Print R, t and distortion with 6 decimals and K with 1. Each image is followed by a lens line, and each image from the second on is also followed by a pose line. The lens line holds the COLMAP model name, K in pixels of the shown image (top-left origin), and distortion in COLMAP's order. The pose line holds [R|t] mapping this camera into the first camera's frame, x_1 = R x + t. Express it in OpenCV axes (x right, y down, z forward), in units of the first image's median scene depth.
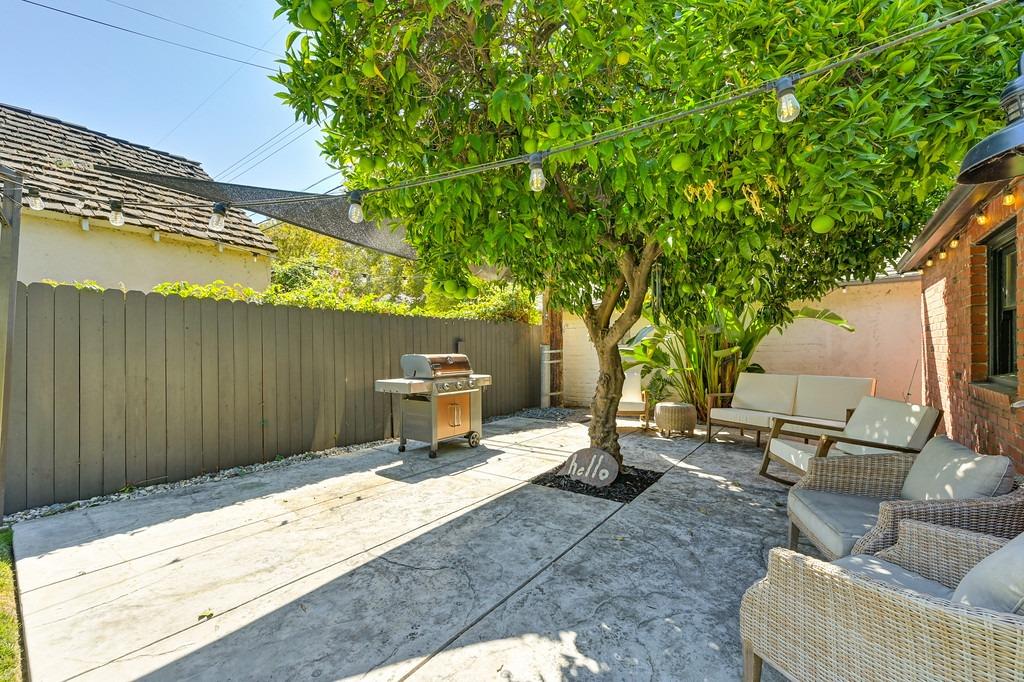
lens RADIAL K [[412.6, 0, 516.4], [0, 412.6, 346.0], [0, 0, 1]] dist [-0.000903, -0.000052]
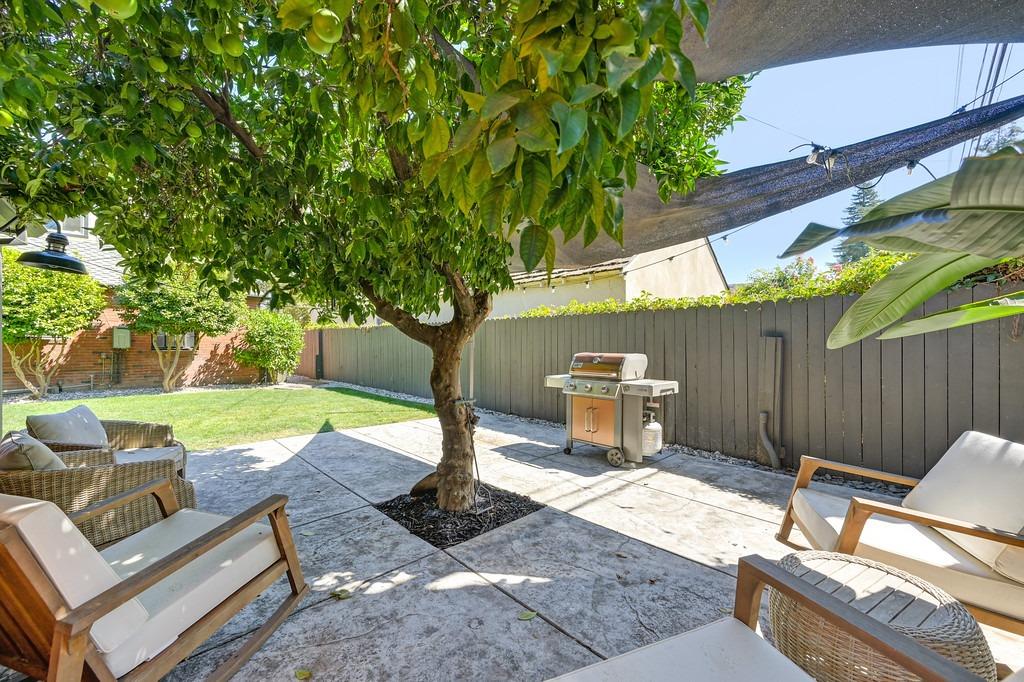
lens RADIAL K [[412.6, 0, 516.0], [0, 412.6, 343.2], [0, 0, 1]] dist [-0.000903, -0.000052]
pose [[-0.175492, -0.001884, -0.984479, 1.142366], [0.004519, 0.999986, -0.002719, 0.001543], [0.984470, -0.004926, -0.175481, 1.470215]]
